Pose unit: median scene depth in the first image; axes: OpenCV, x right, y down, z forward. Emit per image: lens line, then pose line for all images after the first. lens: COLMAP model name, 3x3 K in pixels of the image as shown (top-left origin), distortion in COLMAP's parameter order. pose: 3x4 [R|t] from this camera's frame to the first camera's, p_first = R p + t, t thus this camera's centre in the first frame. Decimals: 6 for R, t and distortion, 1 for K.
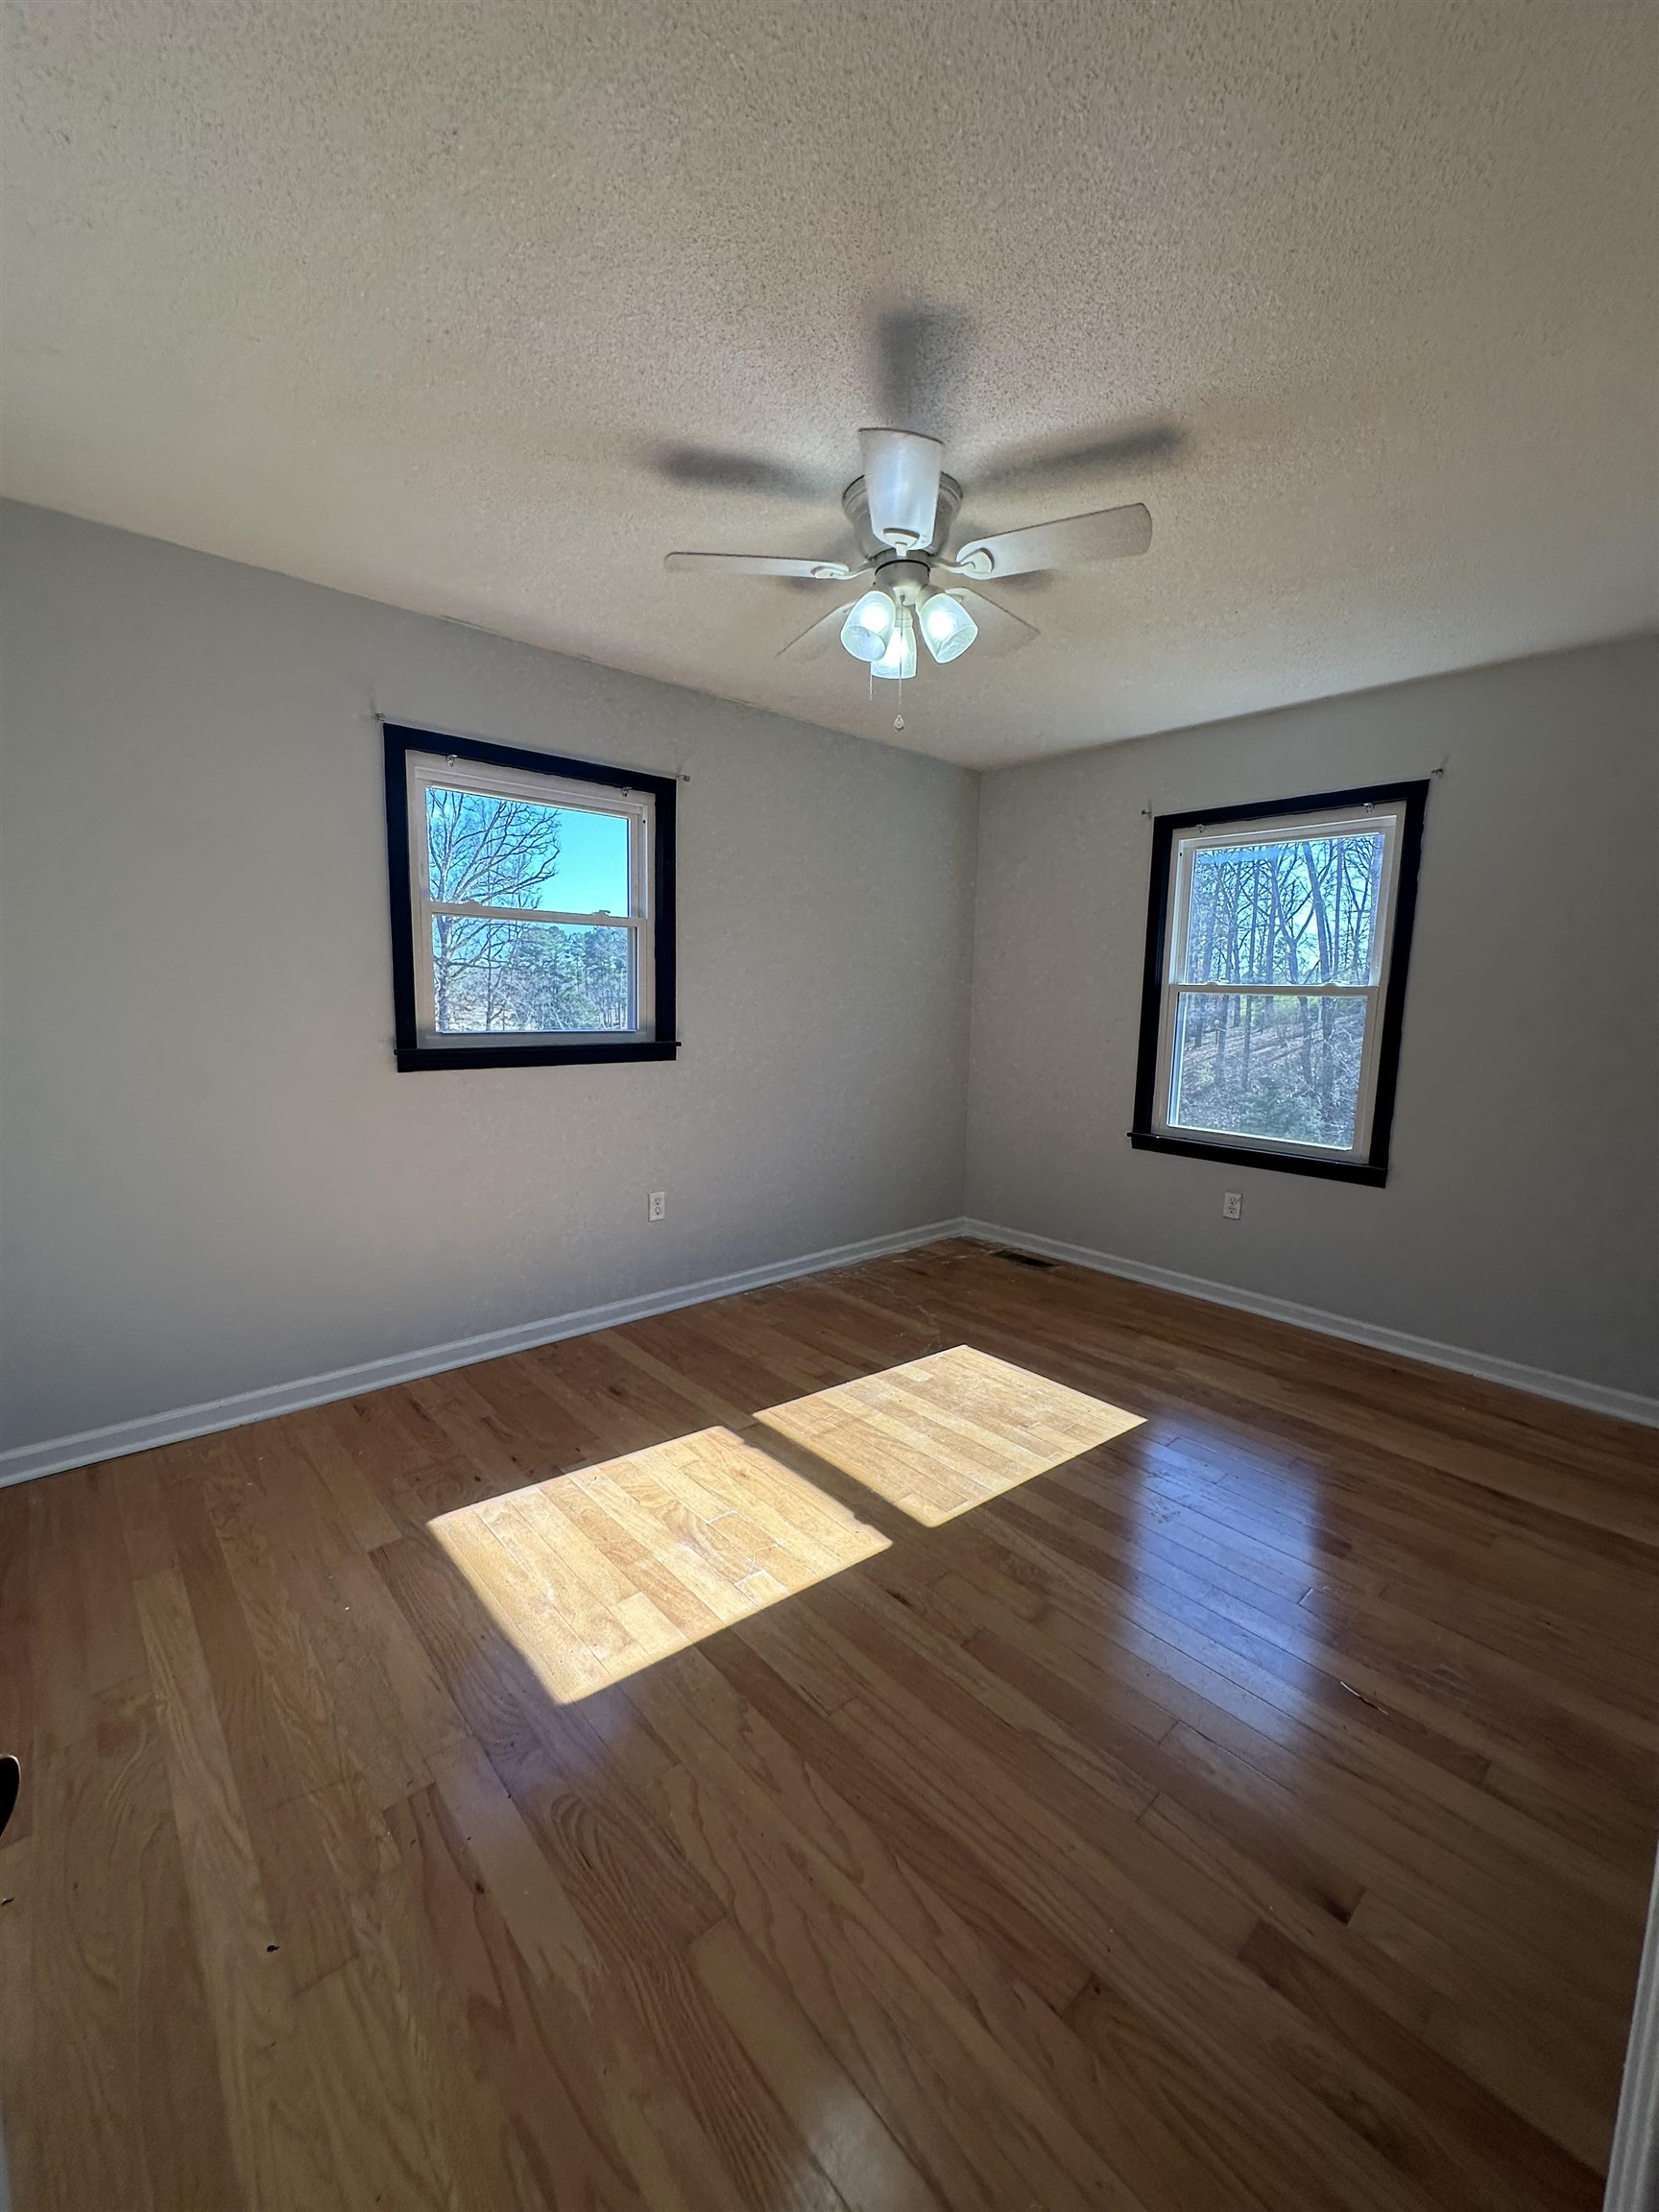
lens RADIAL K [[881.5, 0, 828.7], [0, 881.5, 1106.7], [0, 0, 1]] dist [-0.002906, 0.000139]
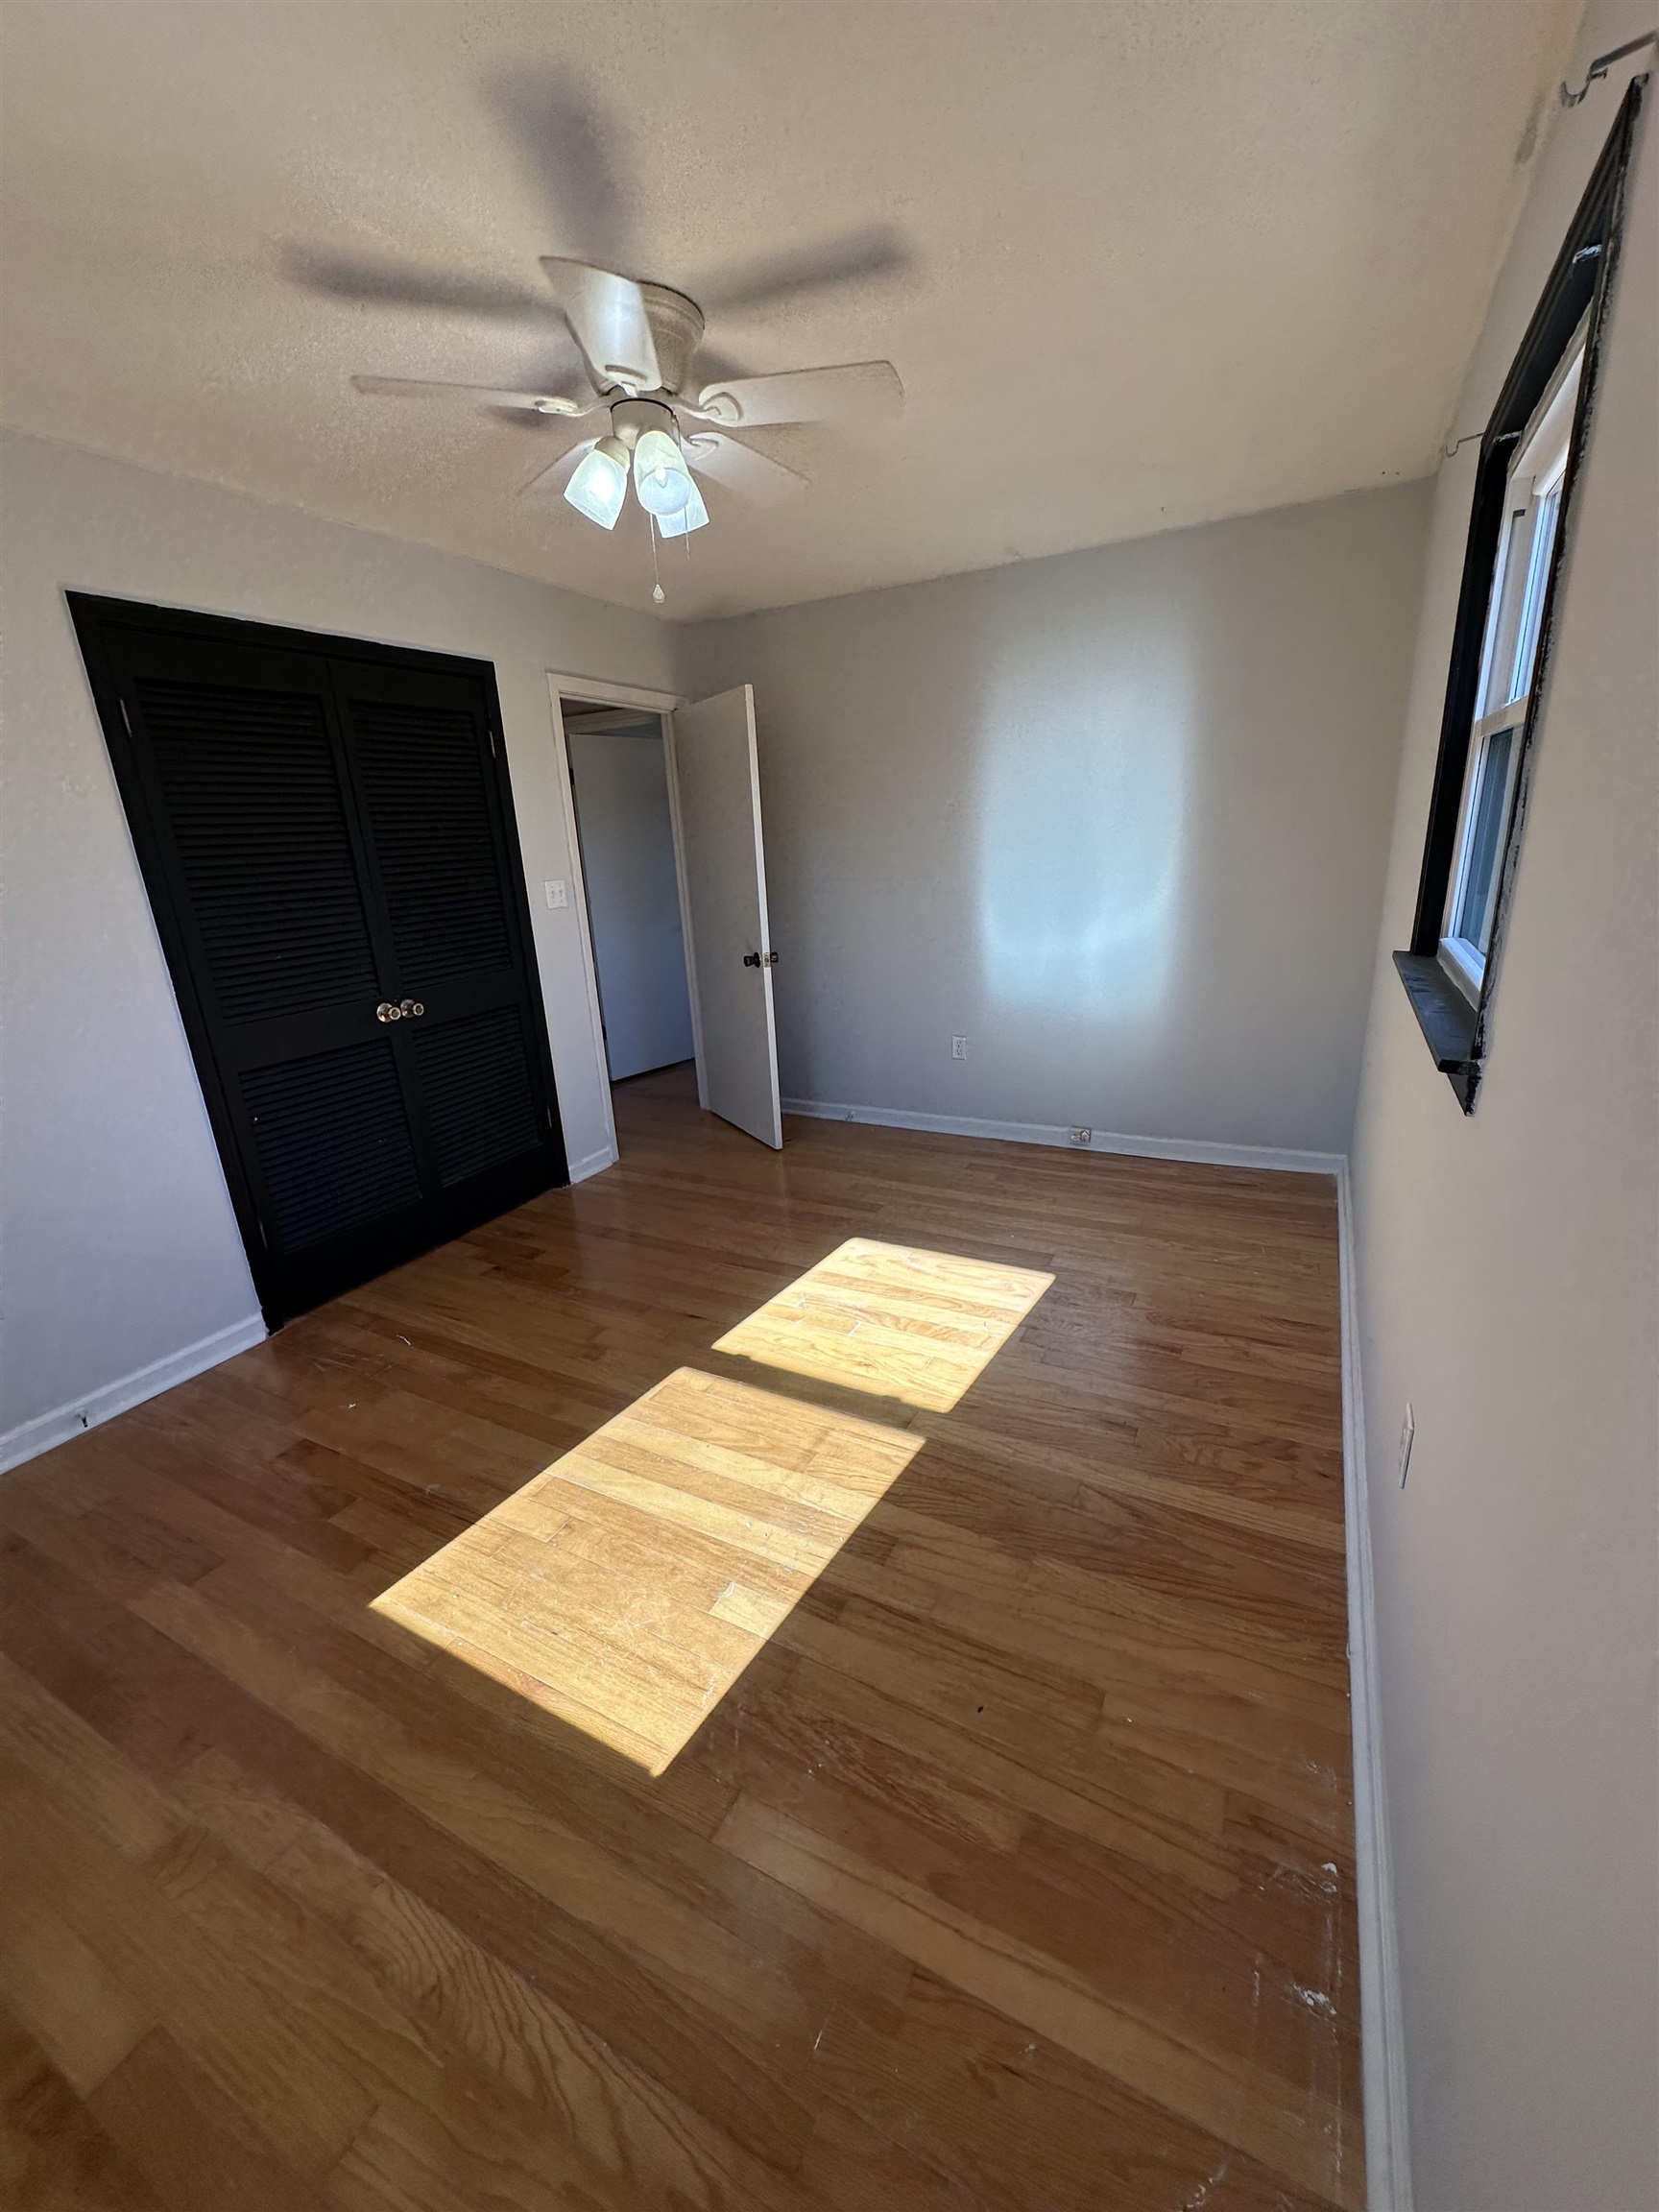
lens RADIAL K [[881.5, 0, 828.7], [0, 881.5, 1106.7], [0, 0, 1]] dist [-0.002906, 0.000139]
pose [[-0.939136, 0.124834, -0.320062, 0.227311], [-0.014925, 0.915940, 0.401038, -0.256686], [0.343221, 0.381407, -0.858329, 1.675528]]
